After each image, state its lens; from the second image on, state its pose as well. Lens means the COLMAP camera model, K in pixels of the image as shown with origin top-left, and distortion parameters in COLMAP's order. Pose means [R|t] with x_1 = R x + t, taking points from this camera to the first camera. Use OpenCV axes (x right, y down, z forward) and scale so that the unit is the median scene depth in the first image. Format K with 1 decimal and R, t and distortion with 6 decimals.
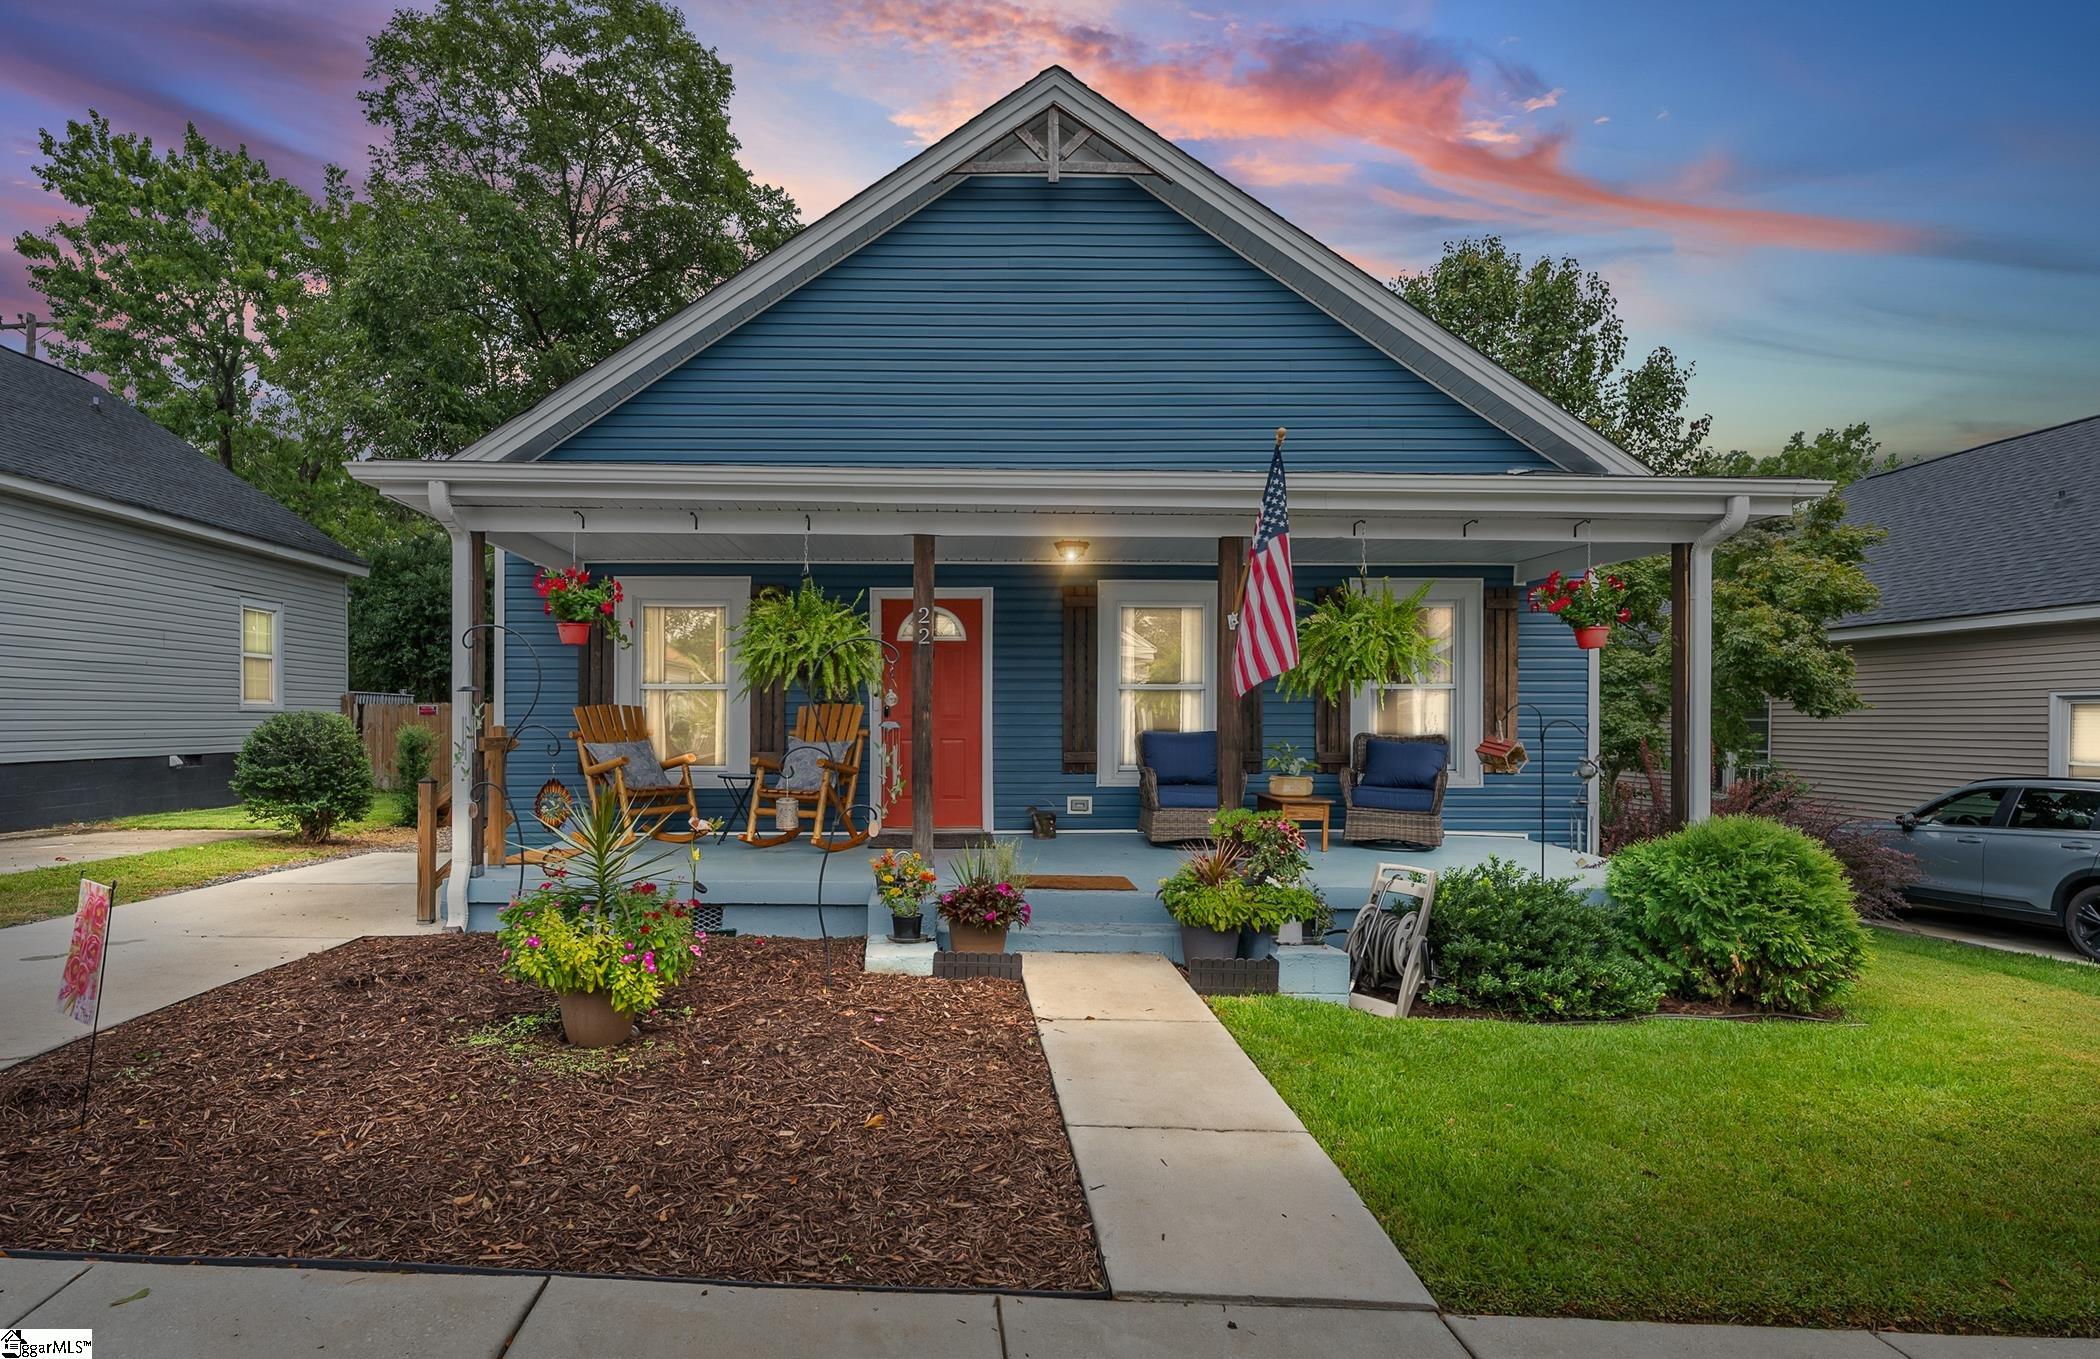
lens RADIAL K [[1411.4, 0, 1050.0], [0, 1411.4, 679.5], [0, 0, 1]] dist [-0.002659, 0.000027]
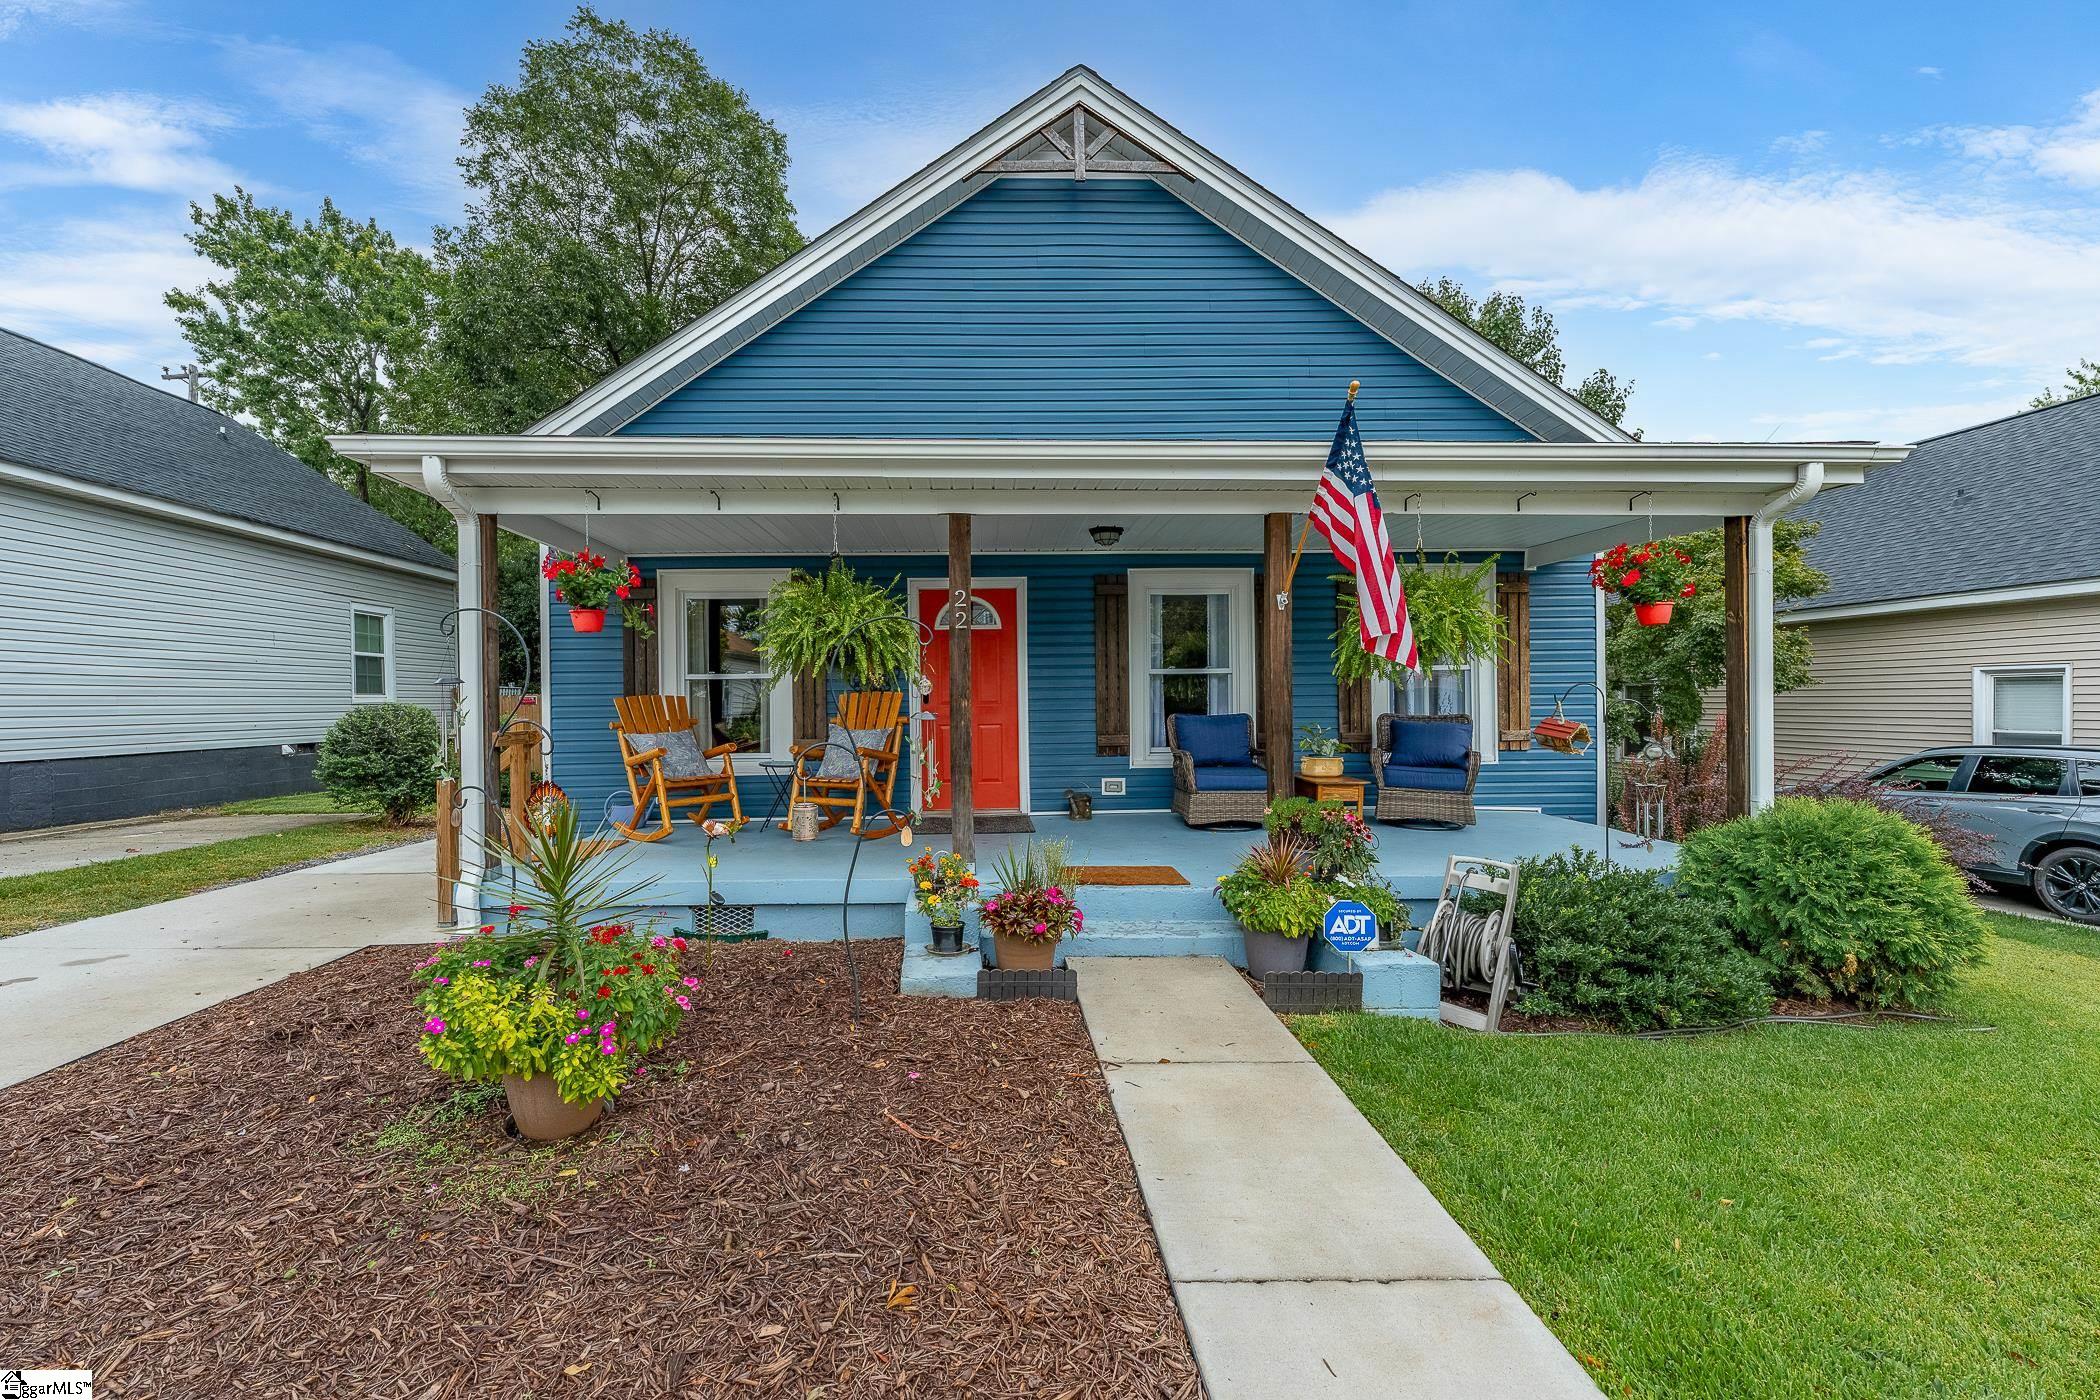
lens RADIAL K [[870.8, 0, 1021.5], [0, 870.8, 696.8], [0, 0, 1]] dist [-0.000322, 0.000077]
pose [[0.999763, -0.011931, -0.018231, -0.035198], [0.012435, 0.999537, 0.027787, 0.005005], [0.017891, -0.028007, 0.999448, 0.375762]]
